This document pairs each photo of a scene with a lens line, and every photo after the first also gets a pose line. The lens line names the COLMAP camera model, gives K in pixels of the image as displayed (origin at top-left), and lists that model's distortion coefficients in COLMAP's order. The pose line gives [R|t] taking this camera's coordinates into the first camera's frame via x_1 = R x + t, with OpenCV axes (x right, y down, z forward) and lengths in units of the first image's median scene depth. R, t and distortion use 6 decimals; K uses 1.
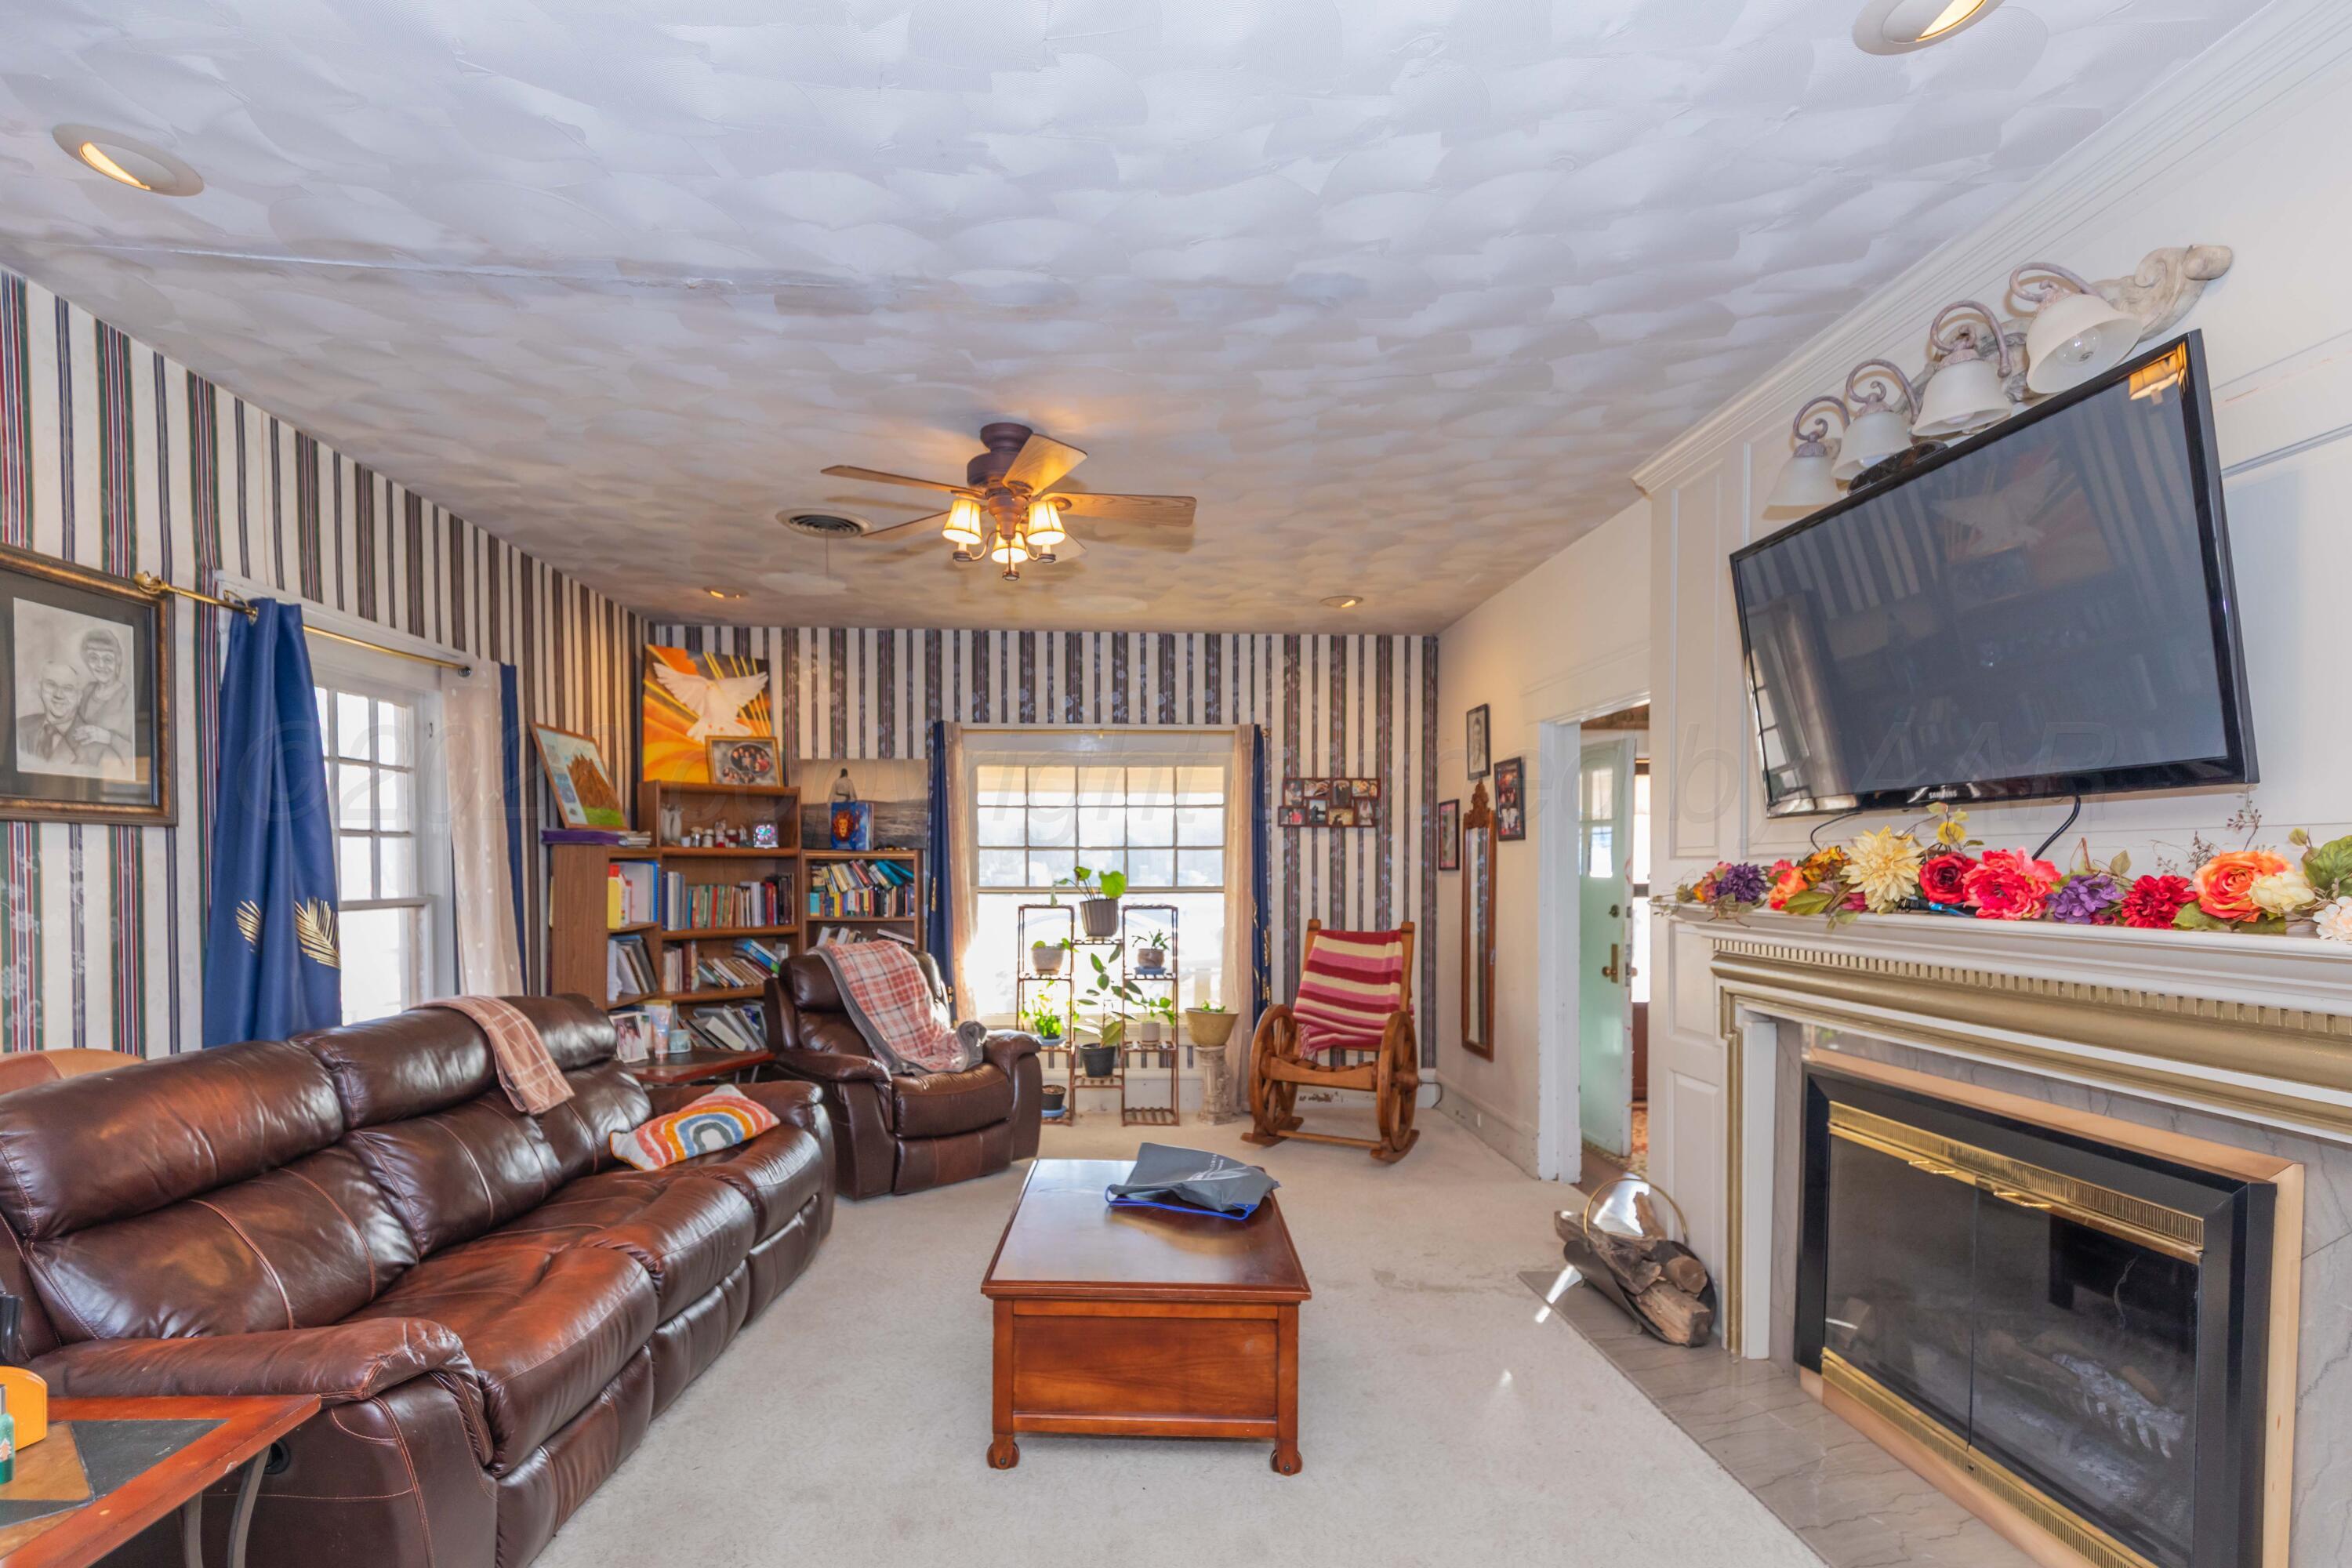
lens RADIAL K [[1135.6, 0, 1003.3], [0, 1135.6, 879.7], [0, 0, 1]] dist [0.029125, -0.000543]
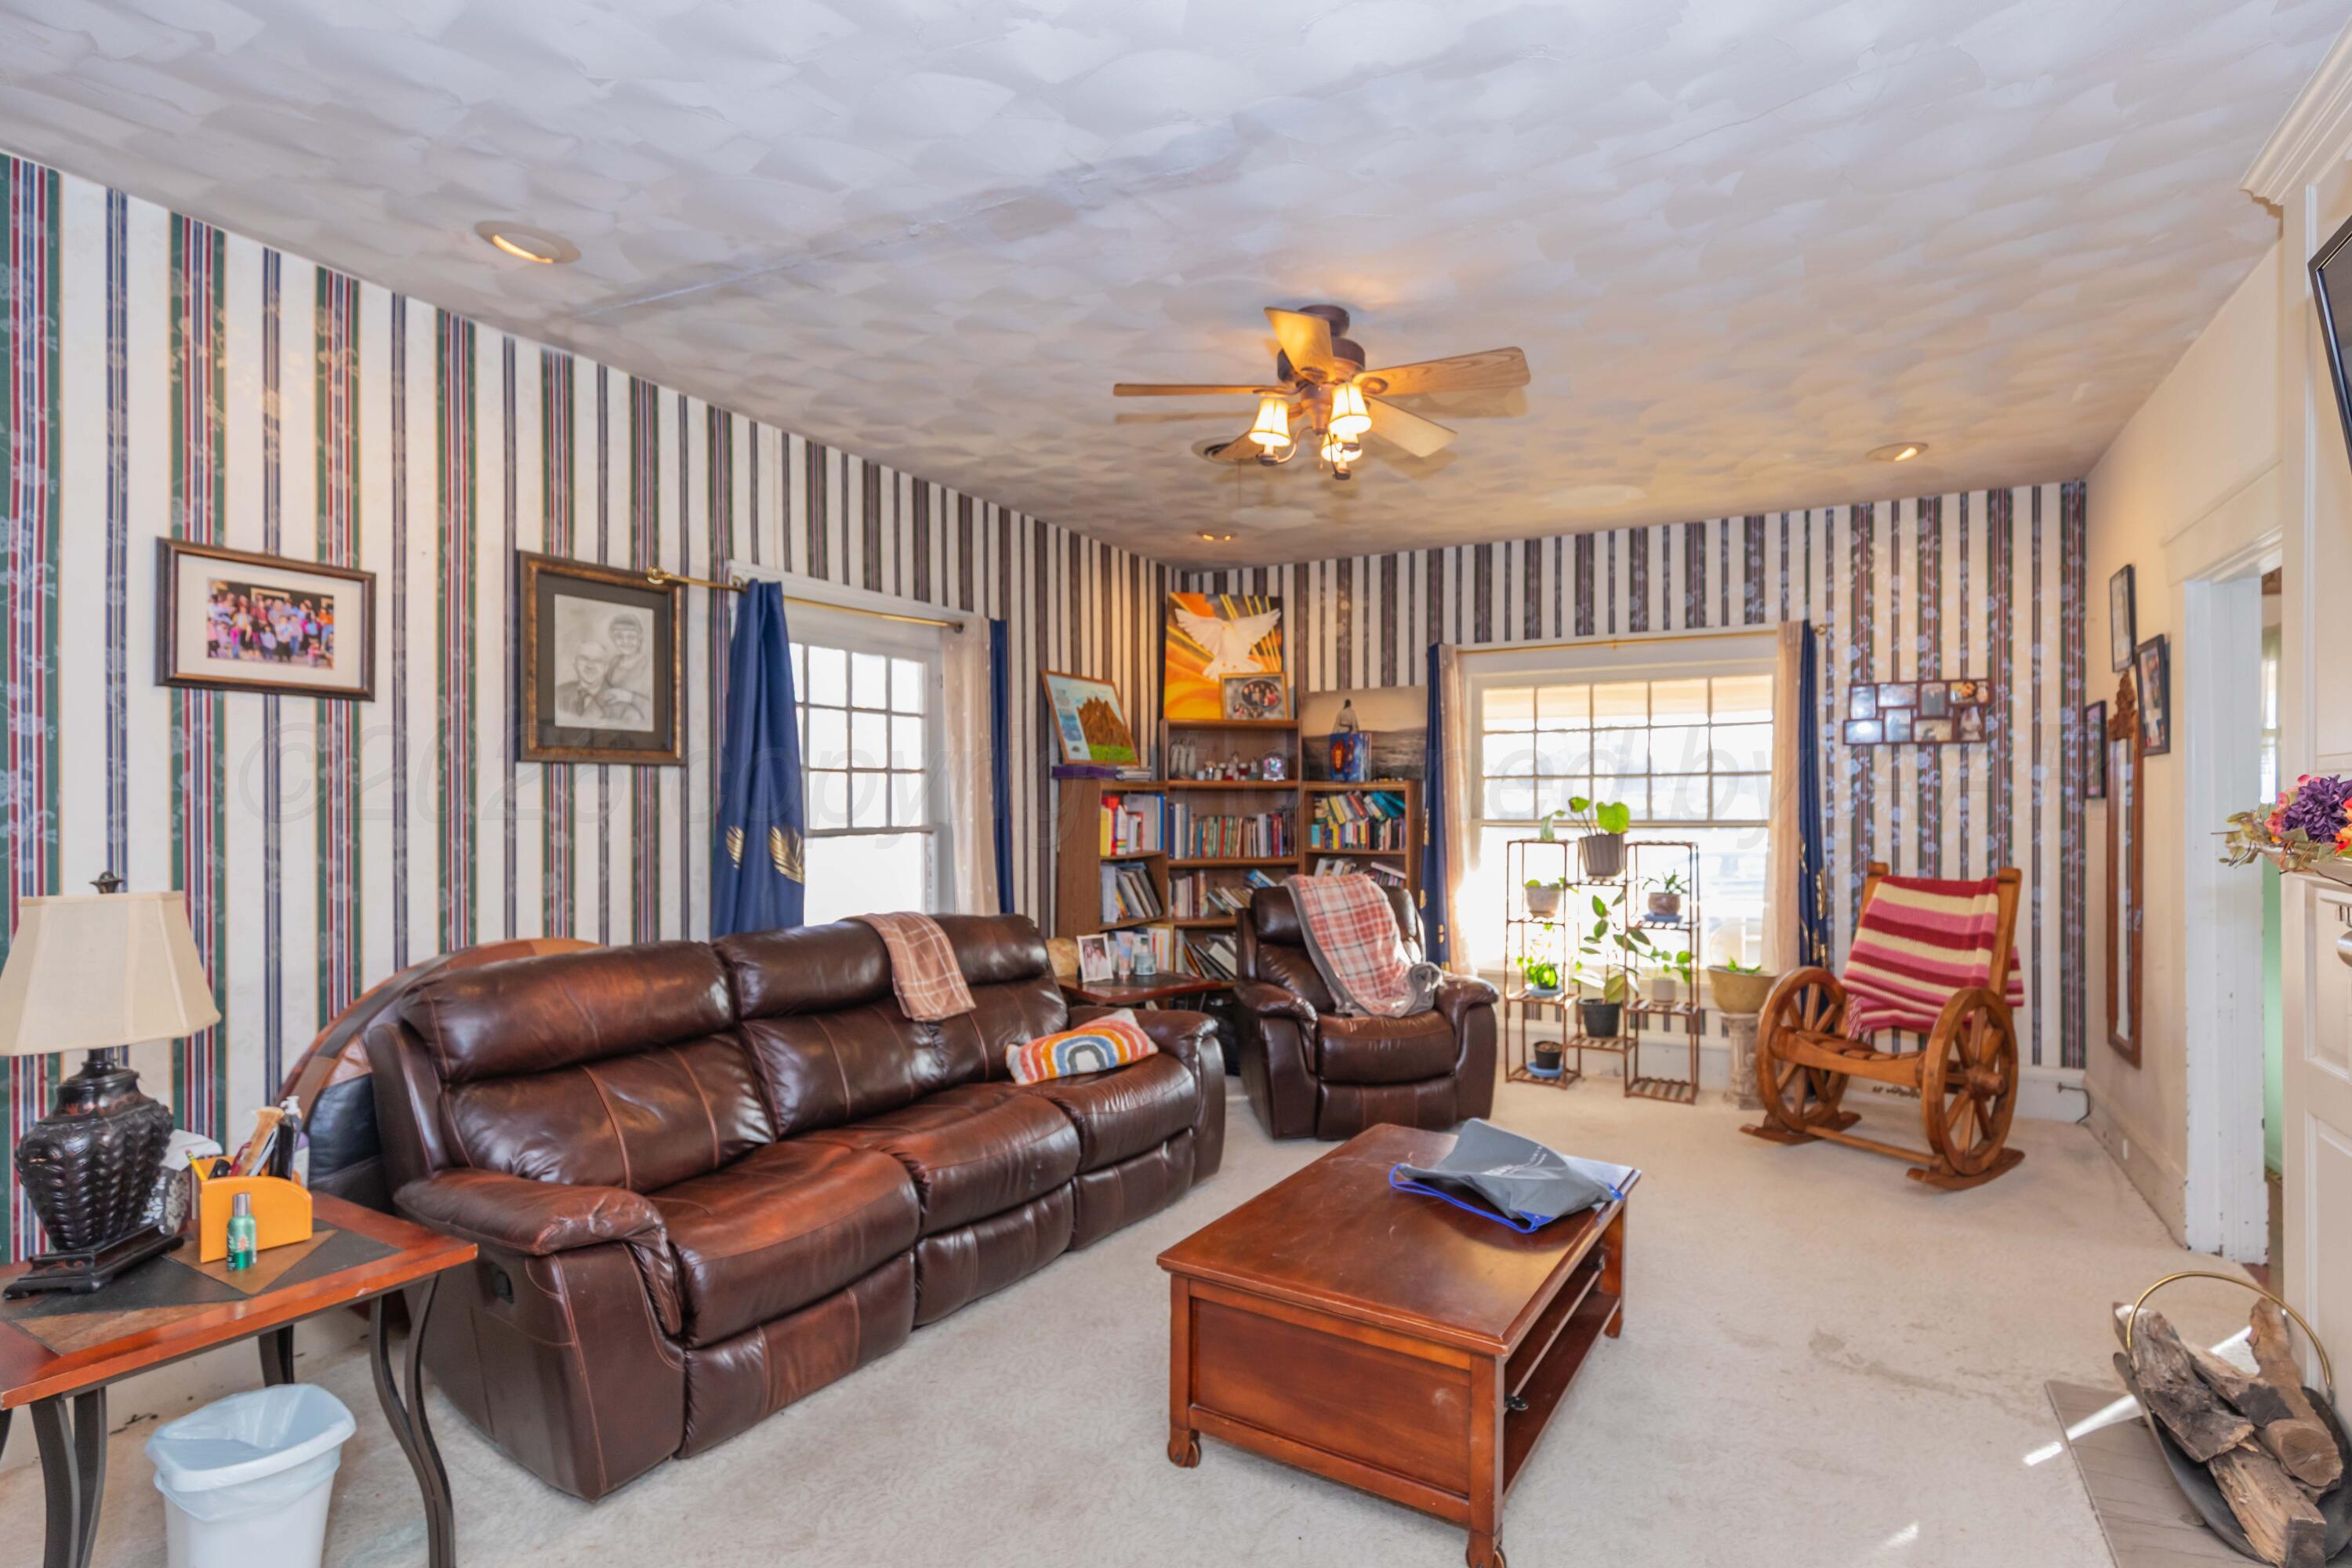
lens RADIAL K [[1082.0, 0, 1176.9], [0, 1082.0, 801.5], [0, 0, 1]] dist [0.018332, -0.000771]
pose [[0.892662, -0.003127, -0.450715, 0.176548], [-0.002511, 0.999926, -0.011910, 0.003274], [0.450719, 0.011763, 0.892589, 0.109682]]
